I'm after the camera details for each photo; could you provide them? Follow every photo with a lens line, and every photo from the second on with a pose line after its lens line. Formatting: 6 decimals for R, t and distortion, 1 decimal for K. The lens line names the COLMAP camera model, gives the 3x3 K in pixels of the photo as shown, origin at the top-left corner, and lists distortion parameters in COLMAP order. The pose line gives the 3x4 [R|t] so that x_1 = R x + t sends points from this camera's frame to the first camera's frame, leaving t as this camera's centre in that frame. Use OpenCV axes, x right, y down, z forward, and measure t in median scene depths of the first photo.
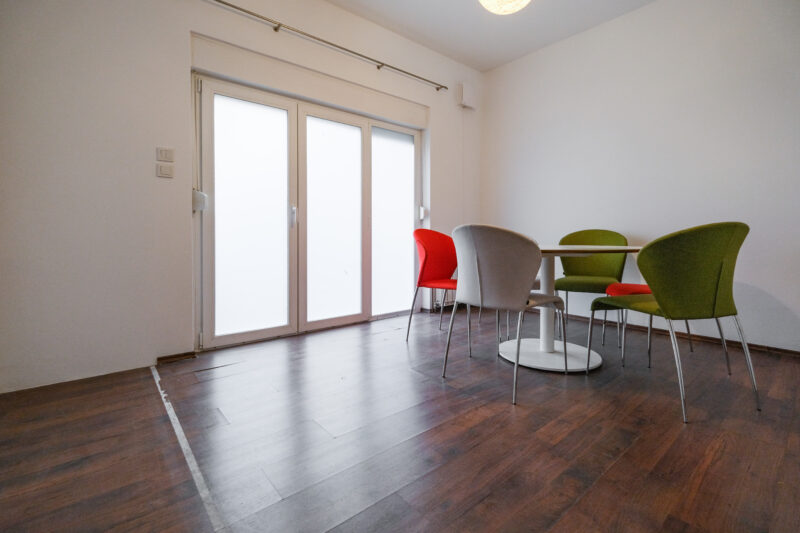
lens RADIAL K [[375.0, 0, 400.1], [0, 375.0, 241.2], [0, 0, 1]] dist [-0.000098, 0.000205]
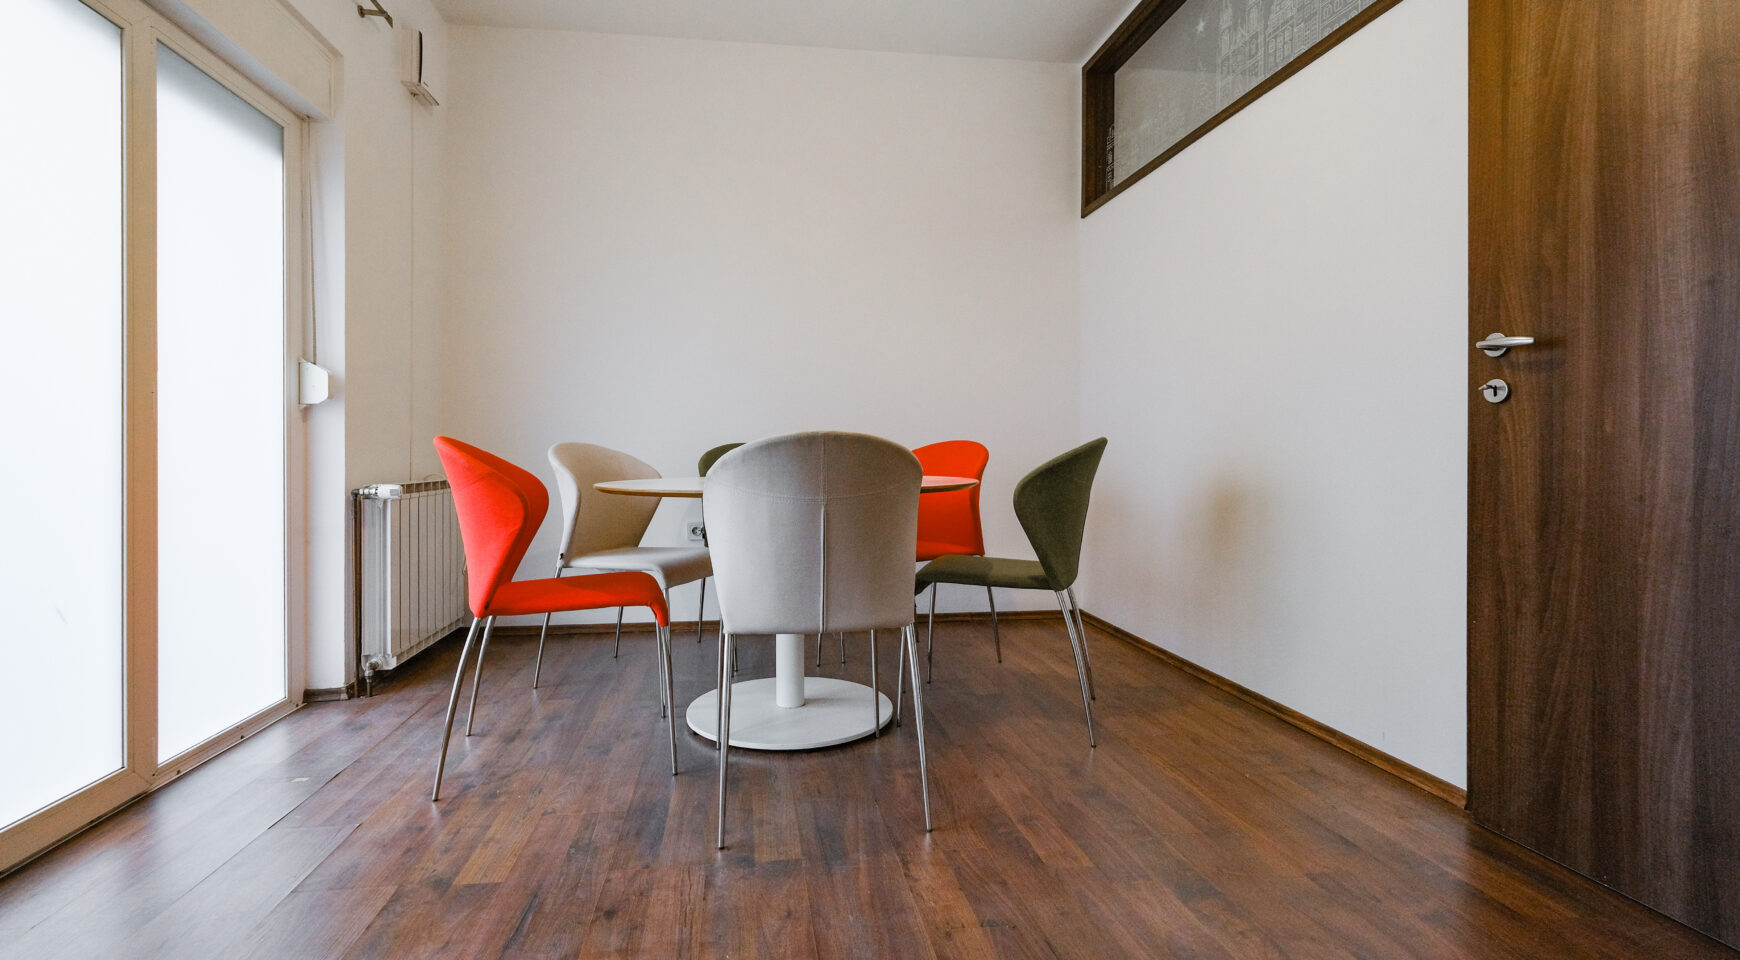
lens RADIAL K [[796.9, 0, 868.9], [0, 796.9, 449.9], [0, 0, 1]] dist [0.001592, 0.000119]
pose [[0.526482, -0.000759, 0.850186, -0.432423], [0.013290, 0.999885, -0.007338, -0.016113], [-0.850083, 0.015162, 0.526431, 0.428195]]
